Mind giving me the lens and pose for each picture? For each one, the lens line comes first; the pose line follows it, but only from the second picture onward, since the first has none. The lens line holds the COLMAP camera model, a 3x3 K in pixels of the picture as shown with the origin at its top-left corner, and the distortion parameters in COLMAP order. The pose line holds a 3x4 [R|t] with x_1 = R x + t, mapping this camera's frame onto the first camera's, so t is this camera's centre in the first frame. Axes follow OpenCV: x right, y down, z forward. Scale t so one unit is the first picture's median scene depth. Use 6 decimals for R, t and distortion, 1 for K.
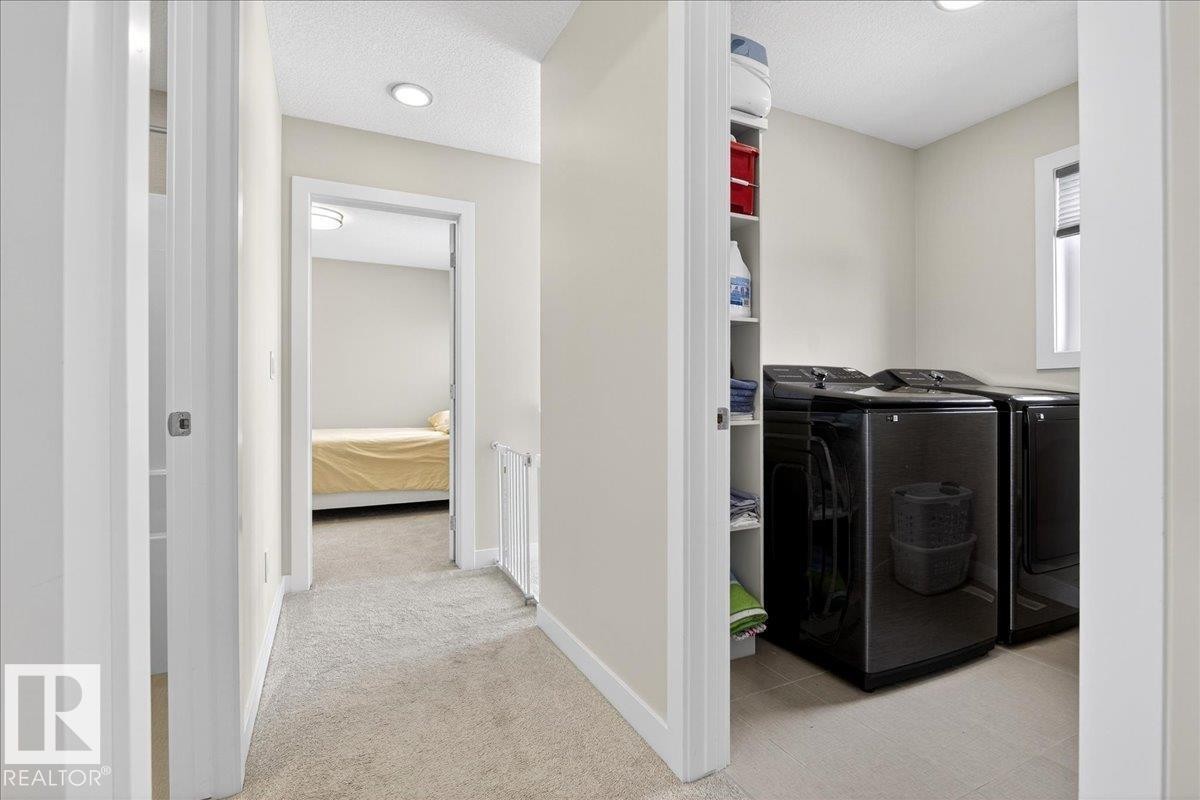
lens RADIAL K [[559.4, 0, 590.4], [0, 559.4, 397.5], [0, 0, 1]] dist [-0.013825, -0.000549]
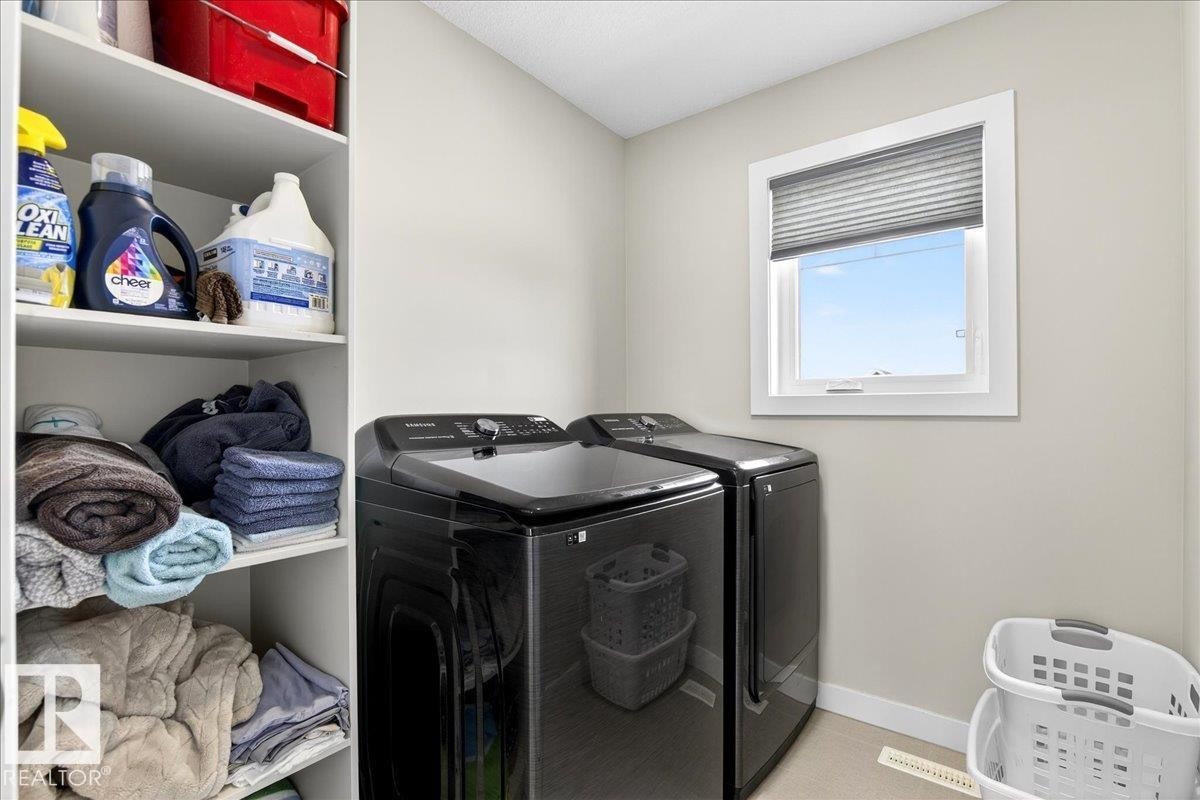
lens RADIAL K [[559.4, 0, 601.2], [0, 559.4, 406.9], [0, 0, 1]] dist [-0.013825, -0.000549]
pose [[0.889919, 0.001831, 0.456115, 0.273310], [0.000431, 0.999988, -0.004857, -0.074149], [-0.456118, 0.004519, 0.889908, 0.439078]]
